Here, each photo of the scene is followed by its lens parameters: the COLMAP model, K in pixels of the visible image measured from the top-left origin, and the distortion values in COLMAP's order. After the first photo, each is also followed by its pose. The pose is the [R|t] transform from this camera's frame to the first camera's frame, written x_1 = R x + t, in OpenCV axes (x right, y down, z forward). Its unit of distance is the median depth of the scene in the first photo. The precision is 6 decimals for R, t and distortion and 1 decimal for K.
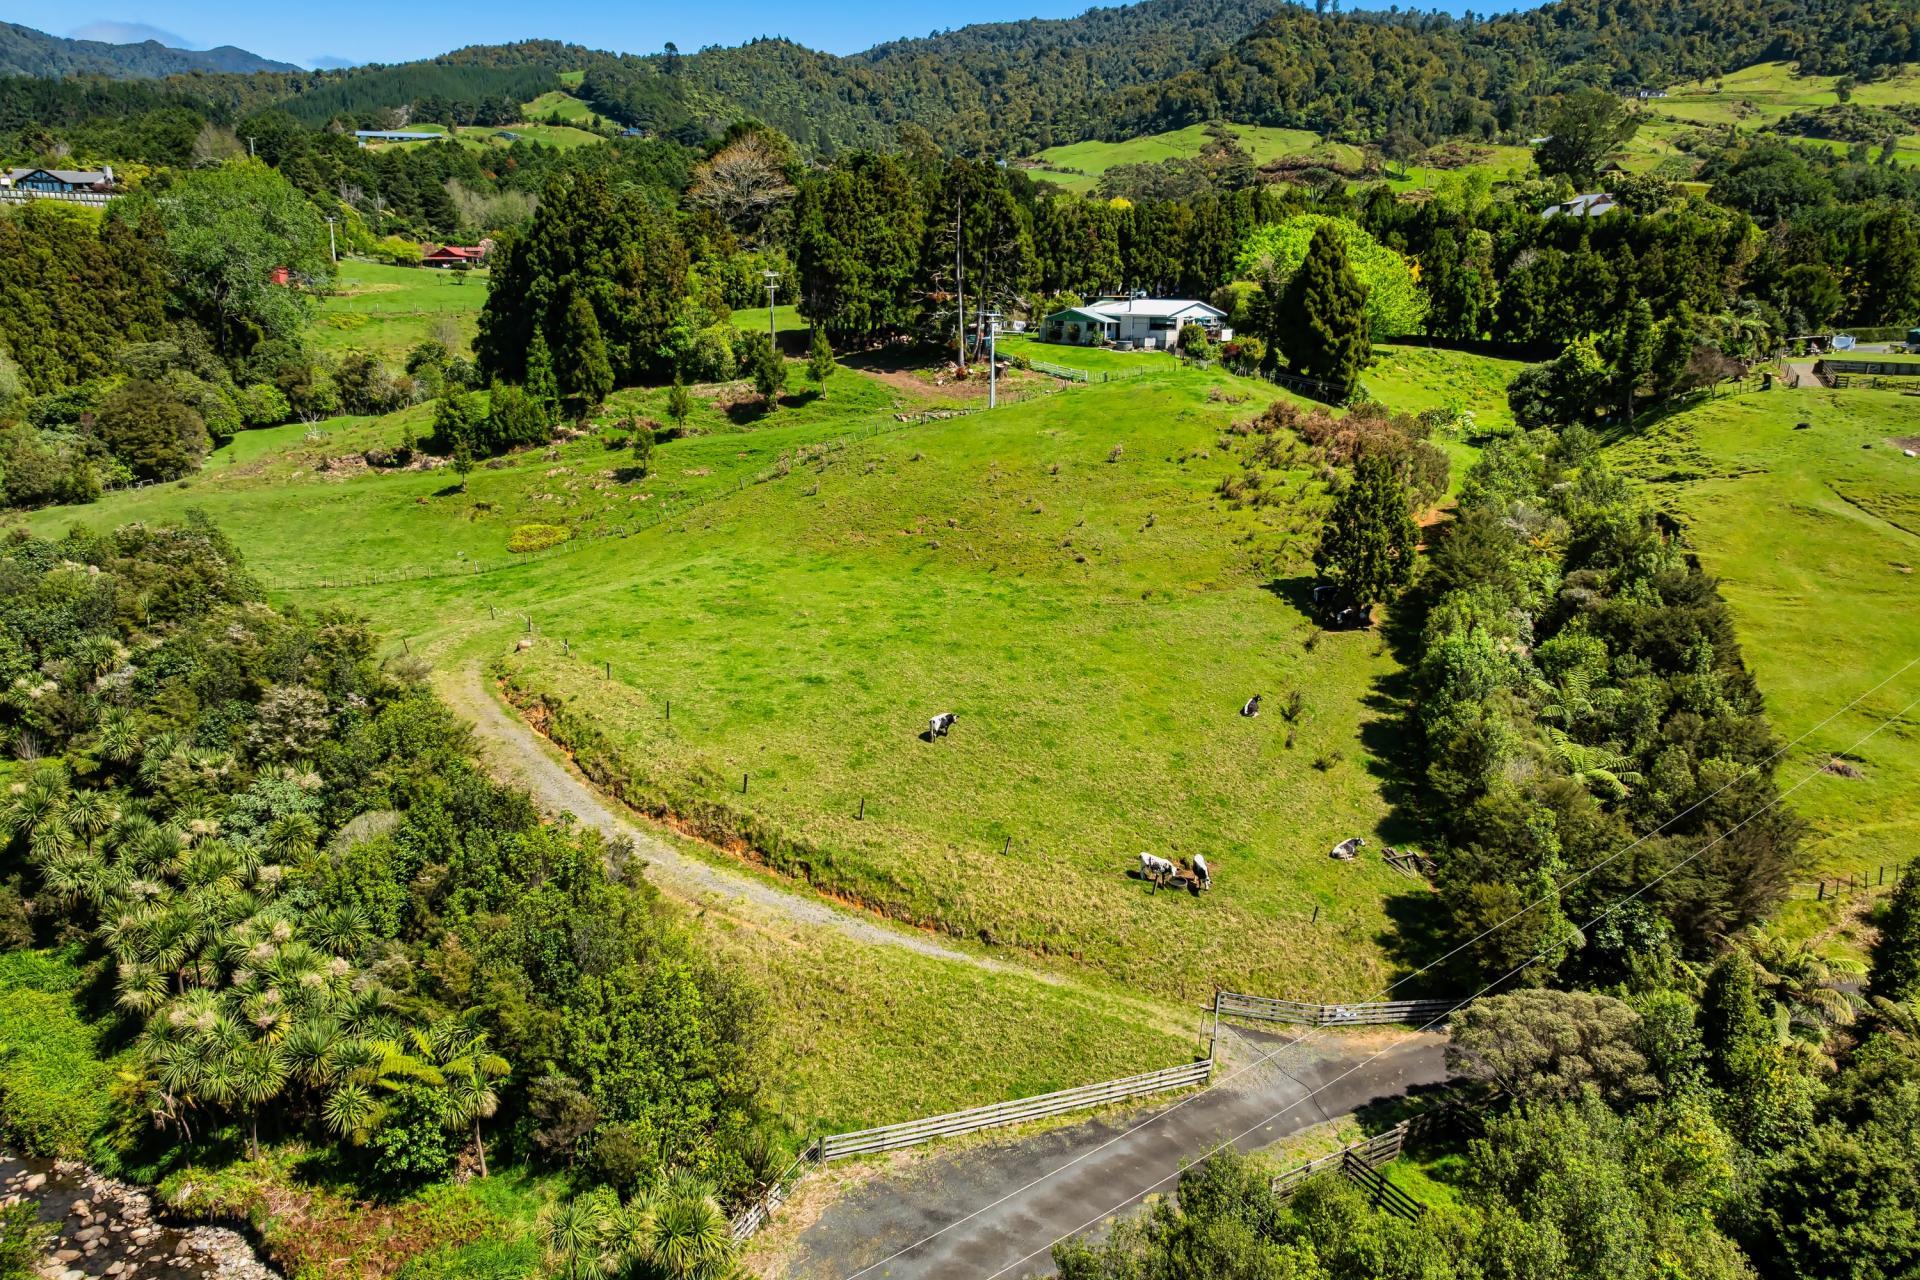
lens RADIAL K [[1355.7, 0, 973.7], [0, 1355.7, 630.0], [0, 0, 1]] dist [-0.045800, 0.016430]
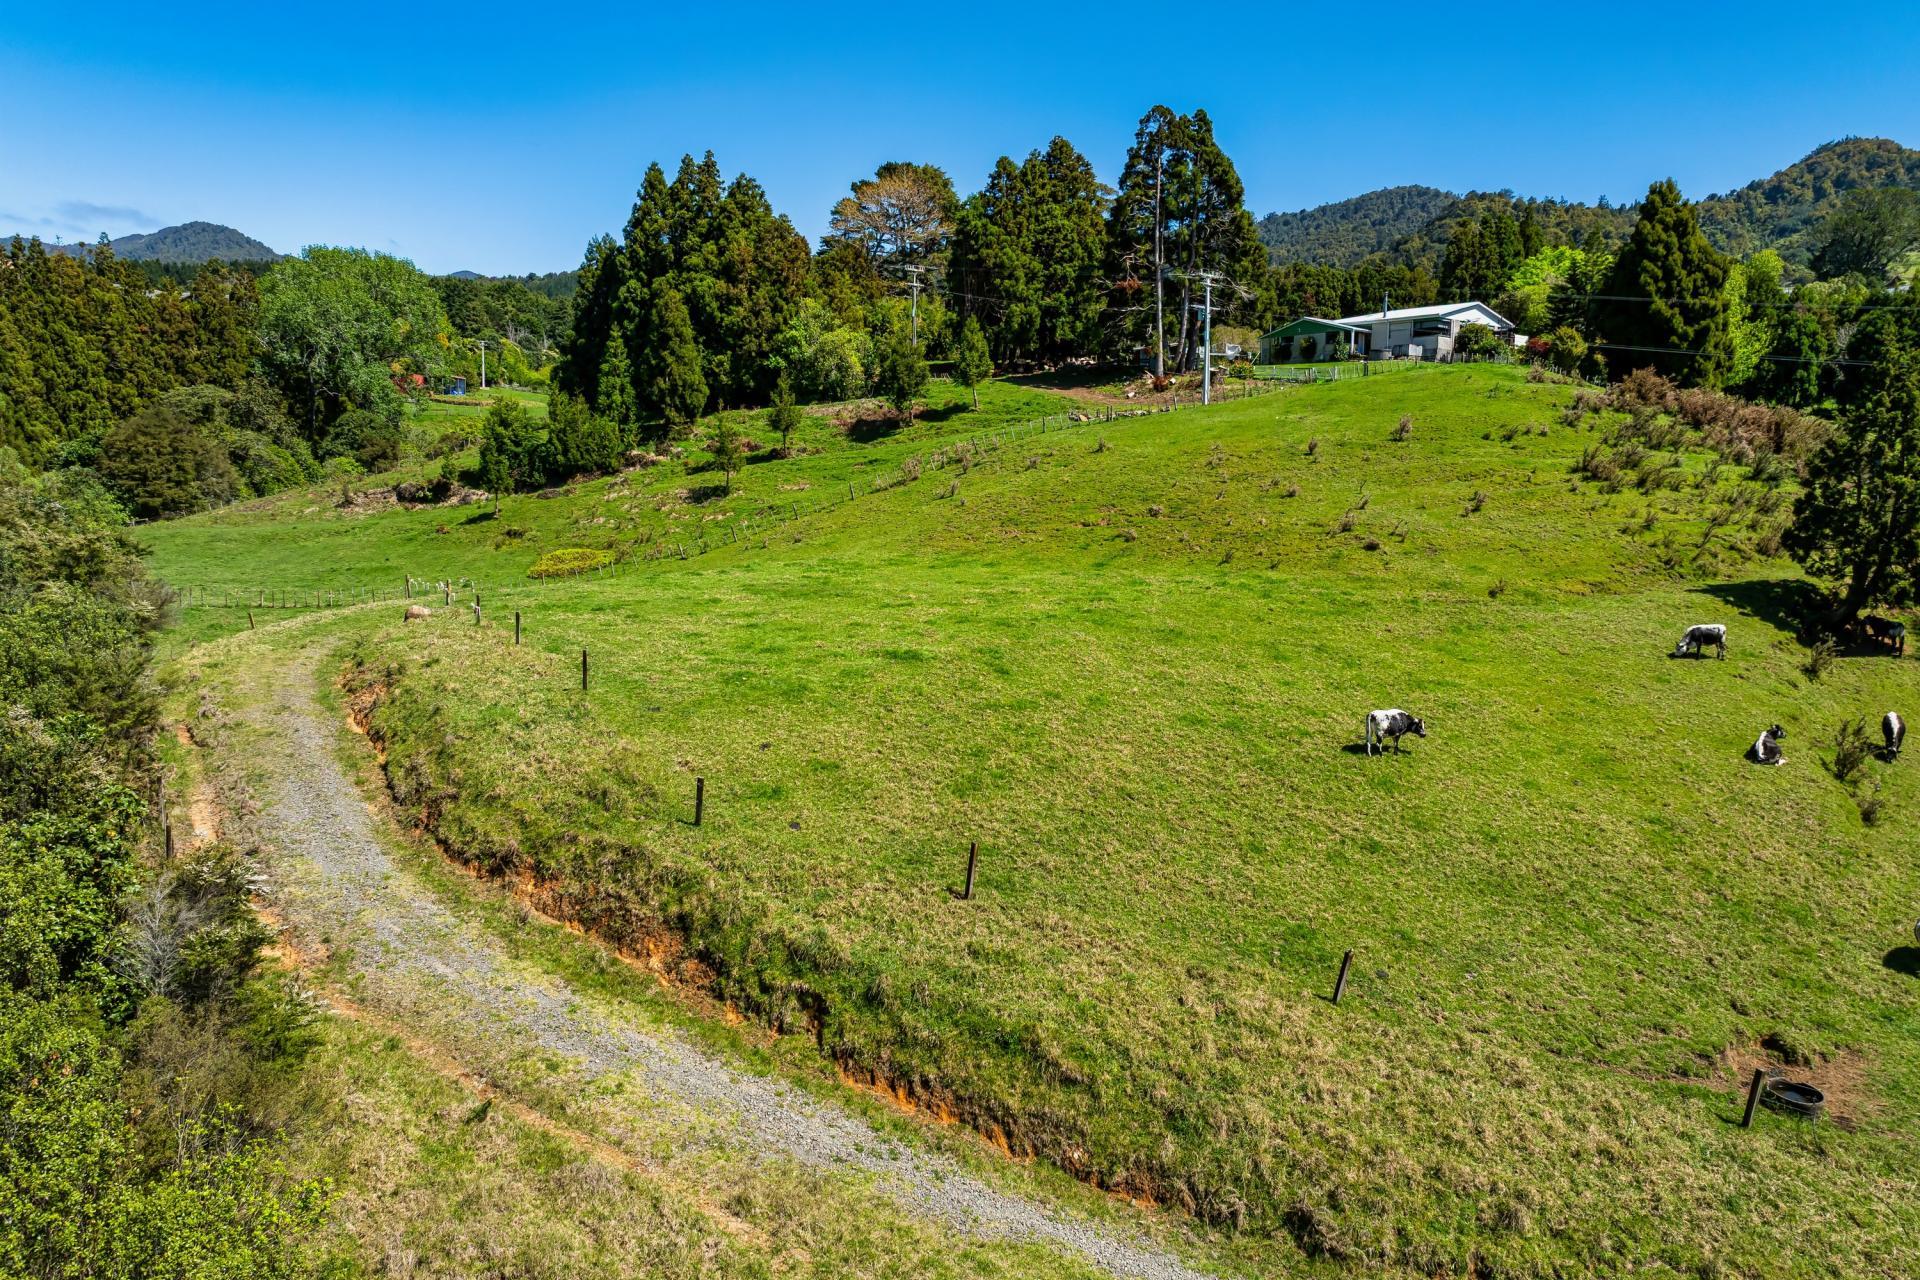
lens RADIAL K [[1355.7, 0, 969.8], [0, 1355.7, 625.7], [0, 0, 1]] dist [-0.045800, 0.016430]
pose [[0.991365, 0.010525, -0.130708, -0.014644], [-0.030155, 0.988358, -0.149130, 0.057328], [0.127616, 0.151784, 0.980141, 0.282834]]
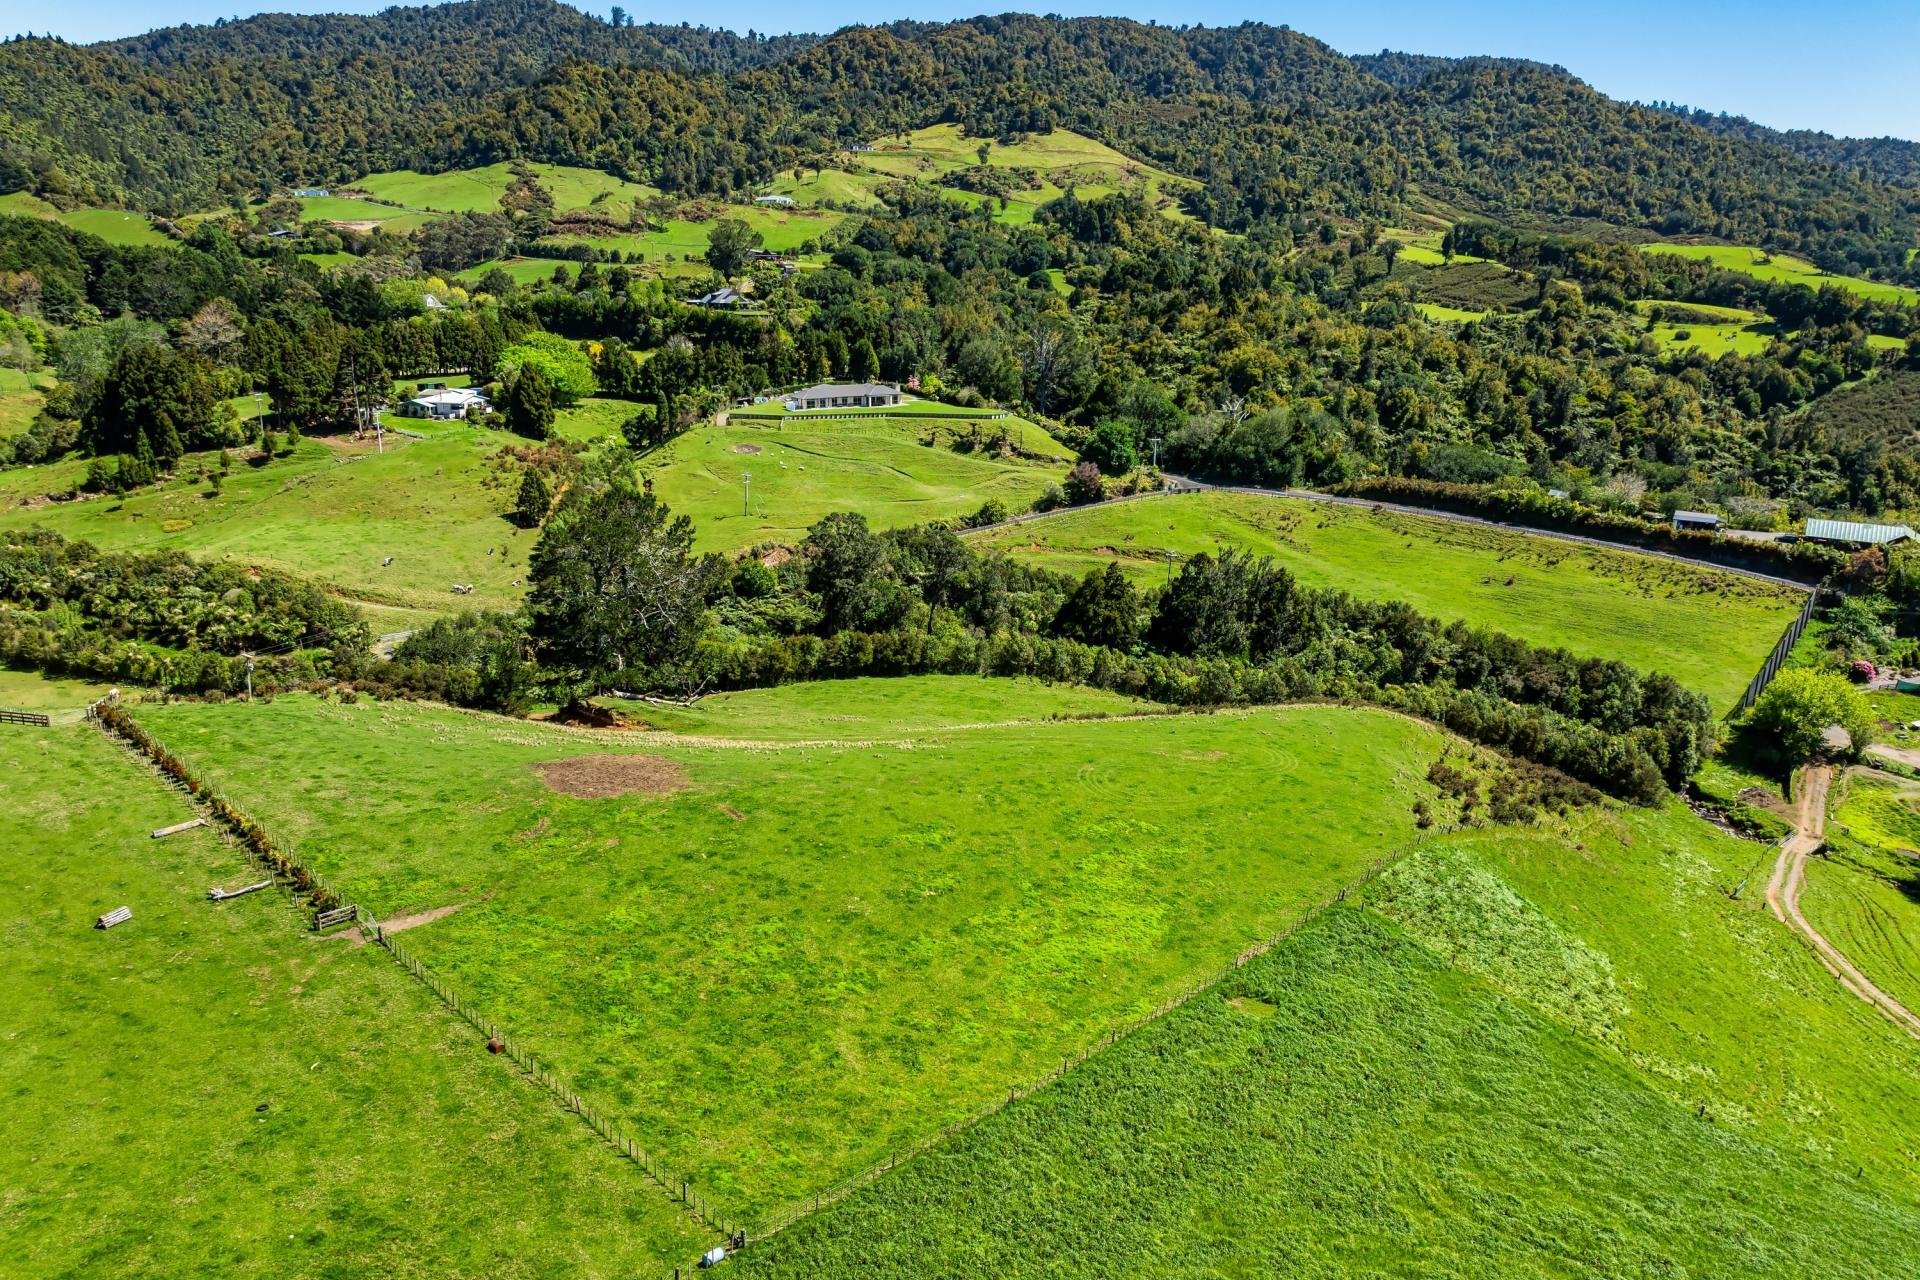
lens RADIAL K [[1355.7, 0, 966.2], [0, 1355.7, 637.5], [0, 0, 1]] dist [-0.045800, 0.016430]
pose [[0.897757, -0.118397, 0.424280, -0.093127], [0.108727, 0.992959, 0.047027, 0.136795], [-0.426861, 0.003912, 0.904309, -1.387732]]
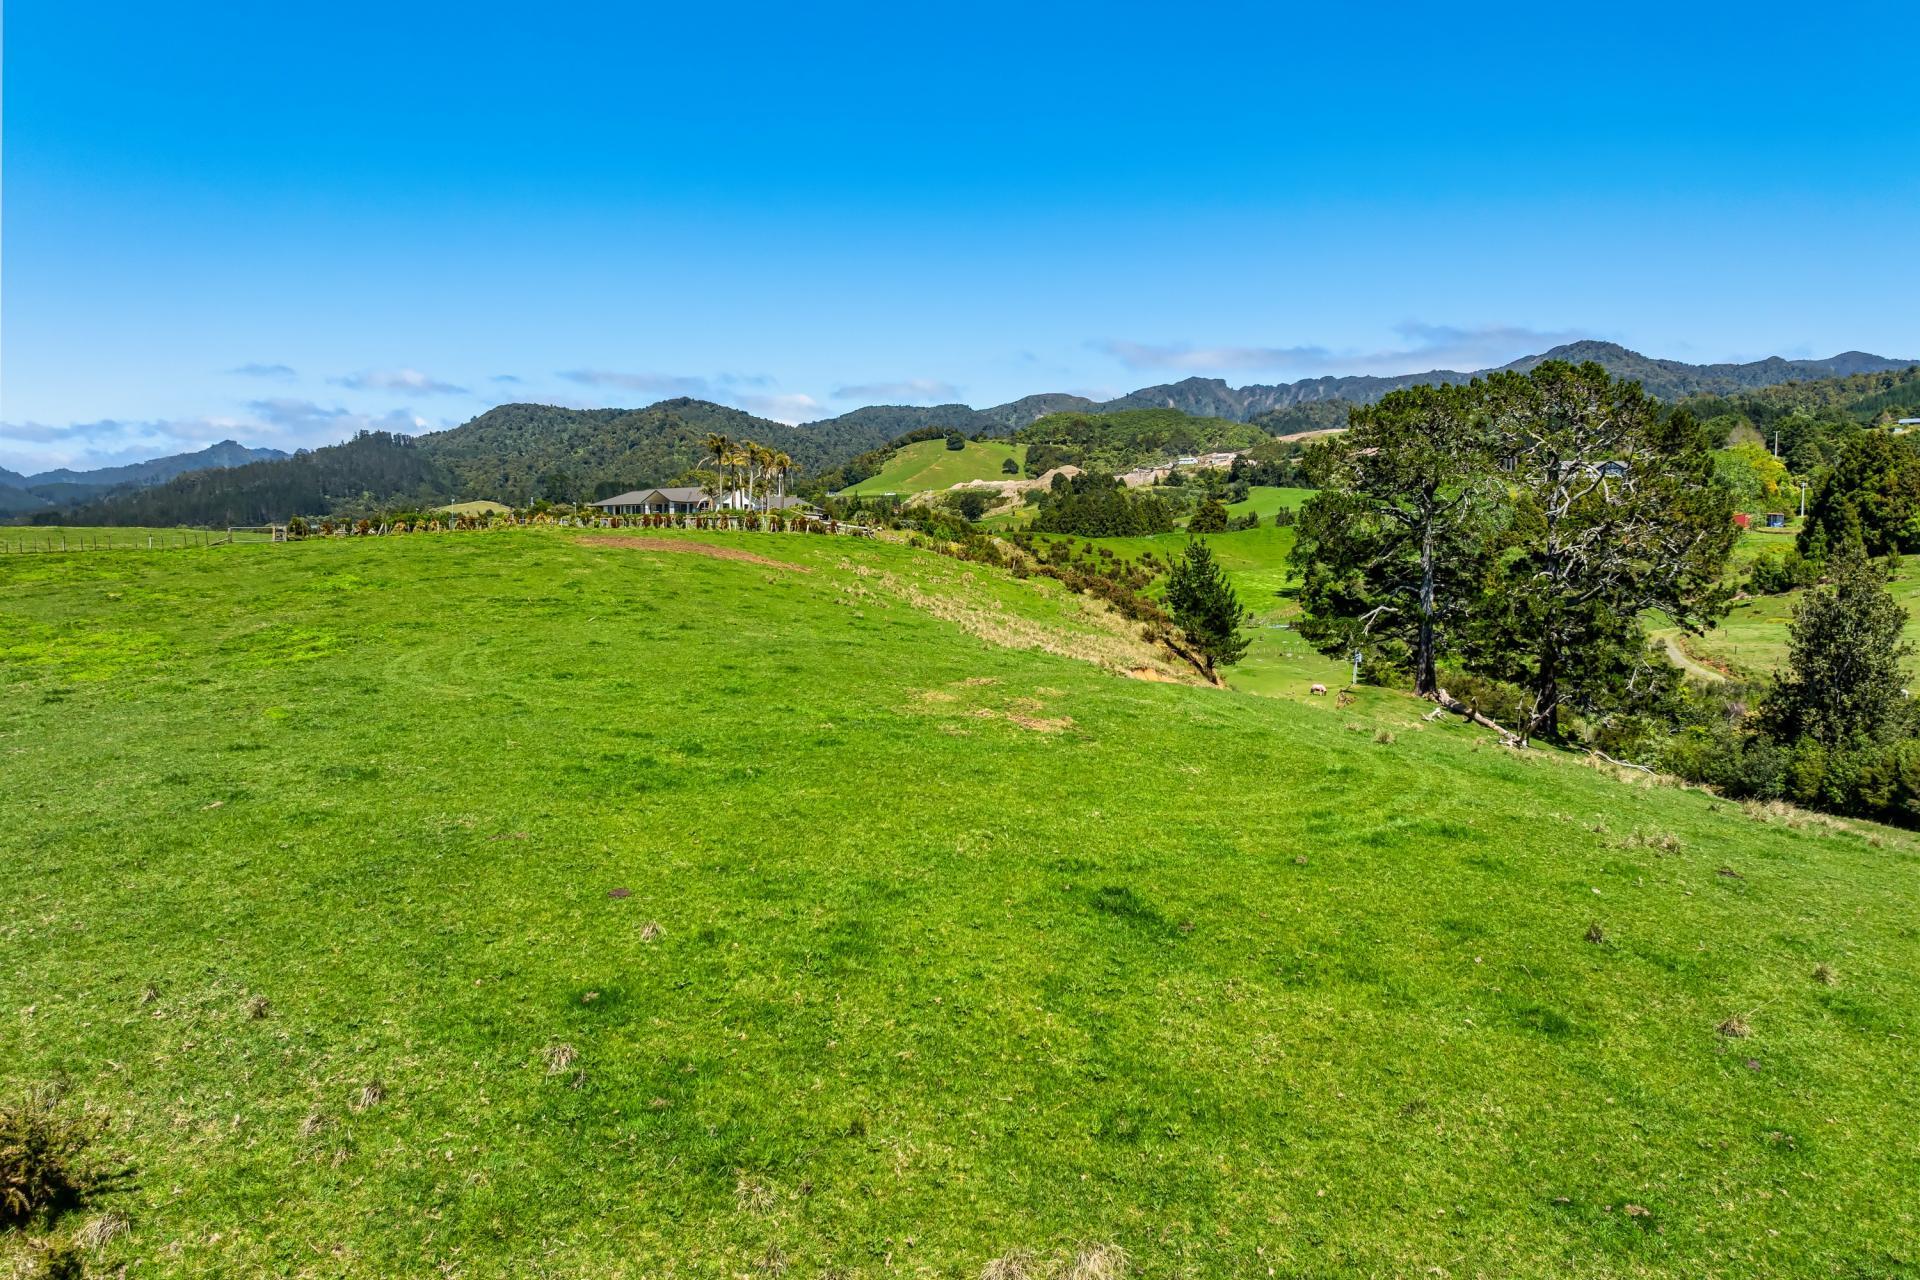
lens RADIAL K [[1355.7, 0, 949.8], [0, 1355.7, 651.3], [0, 0, 1]] dist [-0.045800, 0.016430]
pose [[0.472153, 0.044146, -0.880411, 0.653803], [-0.219397, 0.973203, -0.068860, 0.296981], [0.853778, 0.225672, 0.469186, -0.703124]]
